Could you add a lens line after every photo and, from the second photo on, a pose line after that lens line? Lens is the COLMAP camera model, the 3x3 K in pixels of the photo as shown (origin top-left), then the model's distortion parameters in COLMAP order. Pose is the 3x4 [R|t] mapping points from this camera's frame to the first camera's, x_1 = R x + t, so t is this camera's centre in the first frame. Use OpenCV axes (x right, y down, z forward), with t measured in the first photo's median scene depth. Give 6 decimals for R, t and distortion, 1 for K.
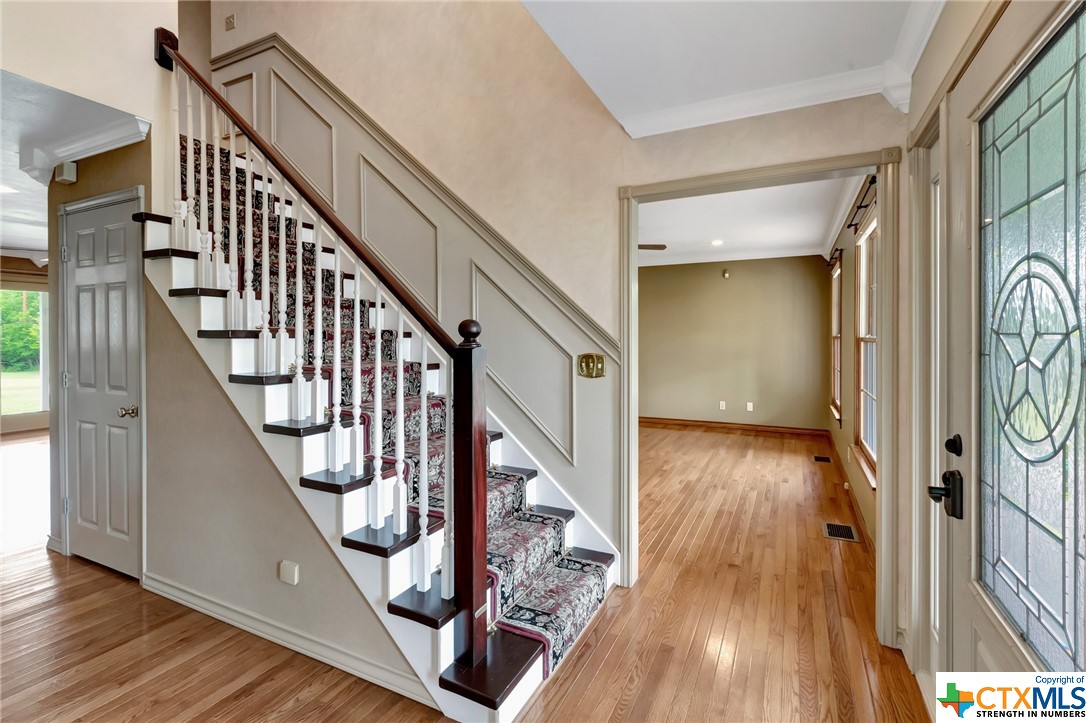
lens RADIAL K [[485.3, 0, 536.5], [0, 485.3, 336.9], [0, 0, 1]] dist [-0.000288, -0.000237]
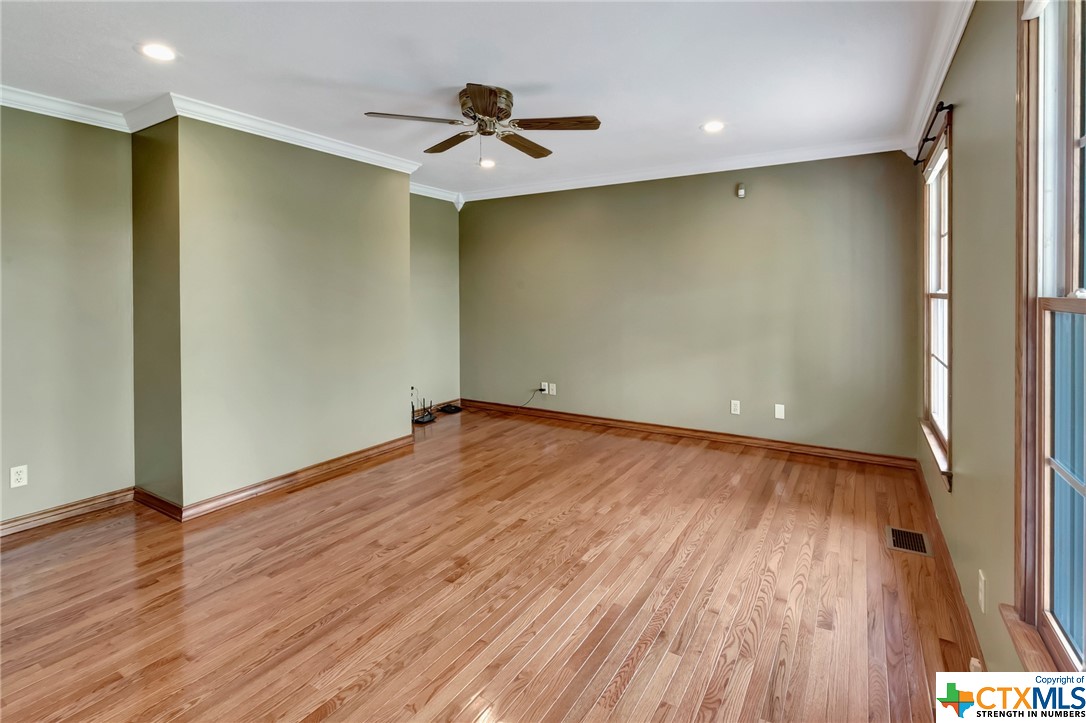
lens RADIAL K [[529.2, 0, 547.5], [0, 529.2, 292.8], [0, 0, 1]] dist [-0.016458, -0.000083]
pose [[0.998645, -0.002423, -0.051978, 0.259938], [0.002352, 0.999996, -0.001431, -0.002448], [0.051981, 0.001307, 0.998647, 0.465821]]
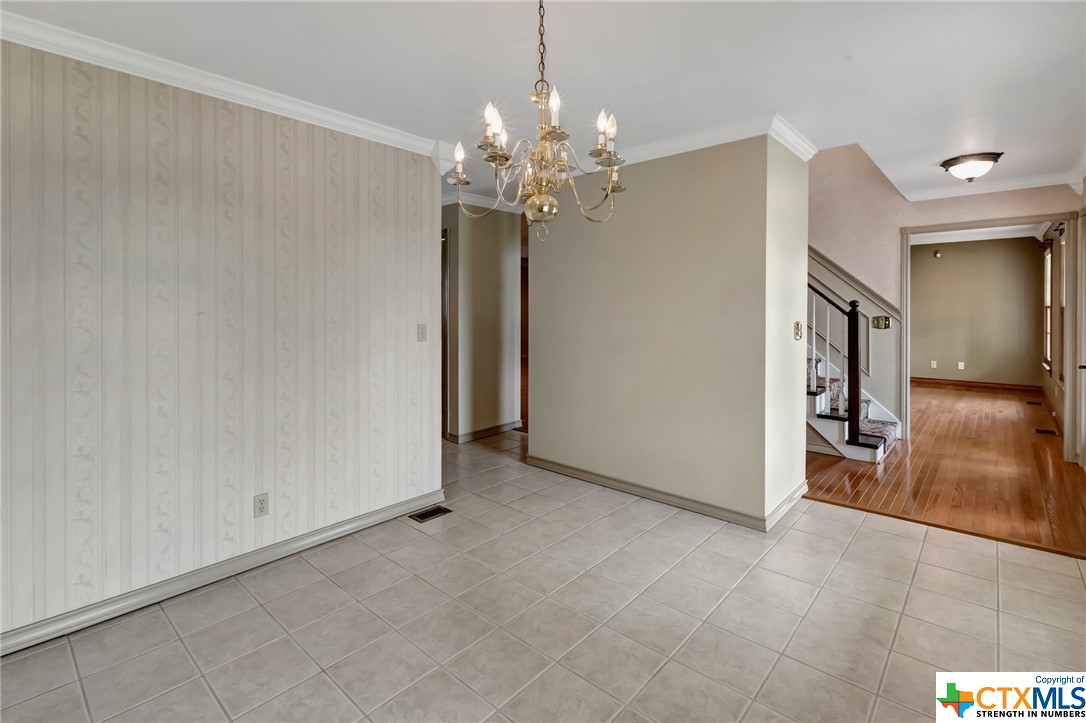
lens RADIAL K [[507.9, 0, 540.8], [0, 507.9, 308.9], [0, 0, 1]] dist [0.002976, 0.000439]
pose [[0.970332, 0.000123, -0.241777, -0.355717], [0.000629, 0.999995, 0.003036, 0.000298], [0.241776, -0.003098, 0.970327, -0.630977]]
